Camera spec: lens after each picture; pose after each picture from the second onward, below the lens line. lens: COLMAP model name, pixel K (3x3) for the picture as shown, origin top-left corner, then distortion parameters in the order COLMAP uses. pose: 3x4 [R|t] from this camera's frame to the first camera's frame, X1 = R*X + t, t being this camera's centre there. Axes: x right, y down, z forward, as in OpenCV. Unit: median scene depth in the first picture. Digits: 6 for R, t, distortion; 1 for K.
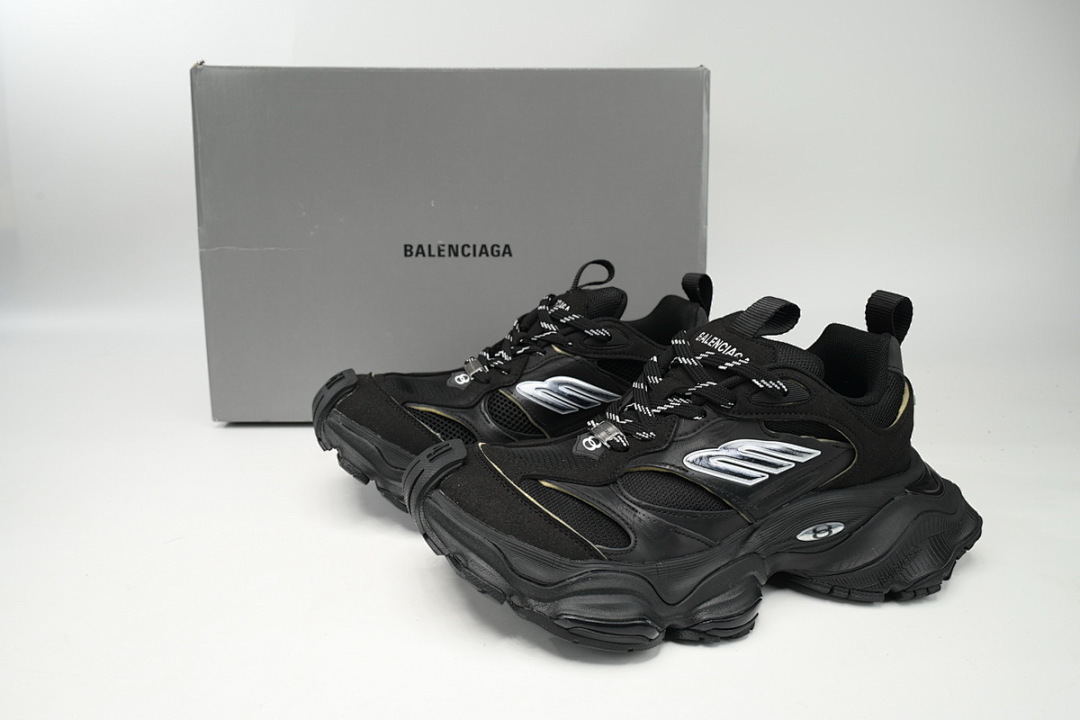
lens RADIAL K [[822.9, 0, 540.0], [0, 822.9, 360.0], [0, 0, 1]] dist [-0.001361, 0.000079]
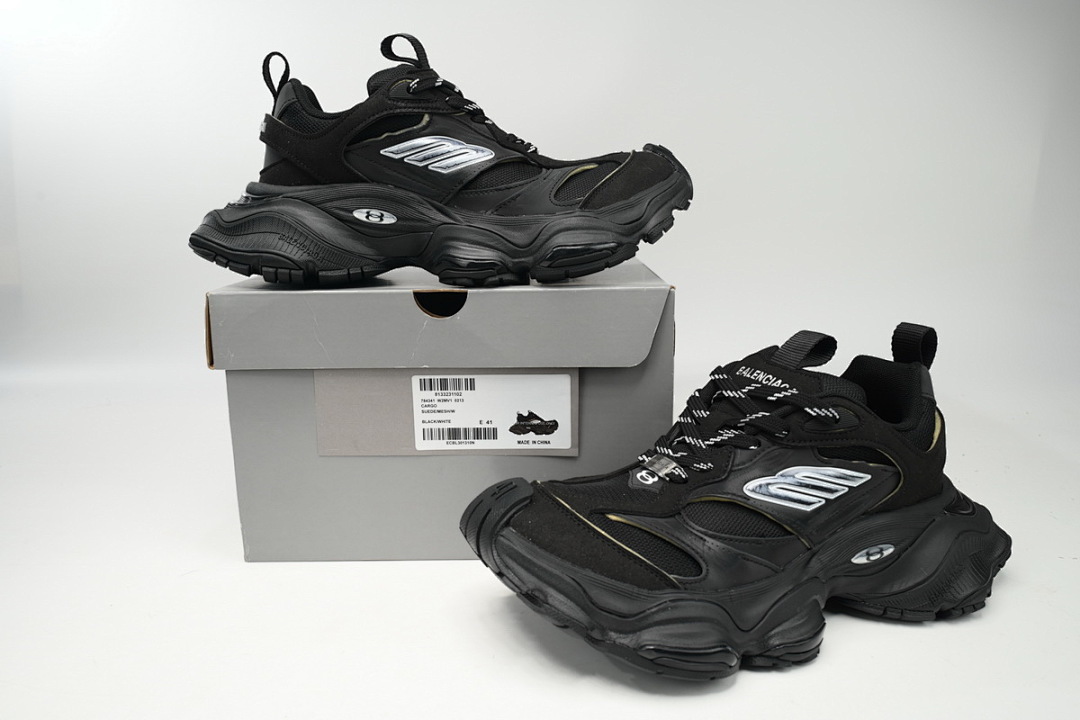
lens RADIAL K [[822.9, 0, 540.0], [0, 822.9, 360.0], [0, 0, 1]] dist [-0.001361, 0.000079]
pose [[0.996933, -0.026932, 0.073484, -0.149653], [0.031827, 0.997294, -0.066272, 0.021084], [-0.071500, 0.068408, 0.995092, -0.015618]]
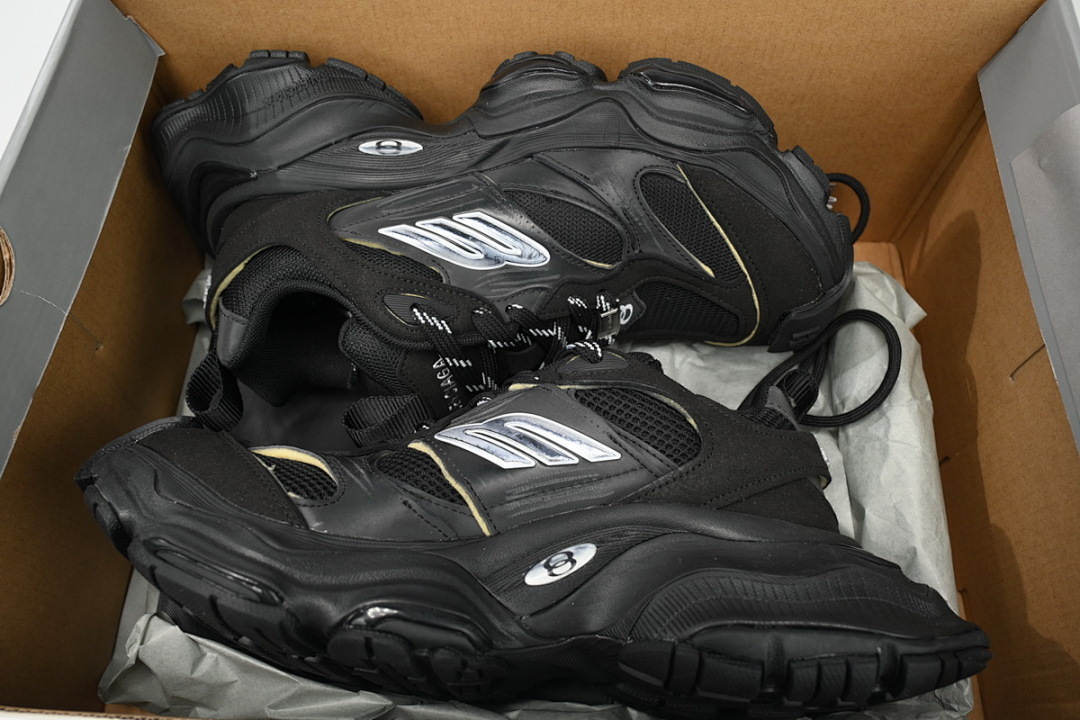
lens RADIAL K [[822.9, 0, 540.0], [0, 822.9, 360.0], [0, 0, 1]] dist [-0.001361, 0.000079]
pose [[-0.958278, -0.205851, -0.198312, 0.325987], [0.149678, -0.952452, 0.265390, -0.196028], [-0.243514, 0.224634, 0.943526, 0.239675]]
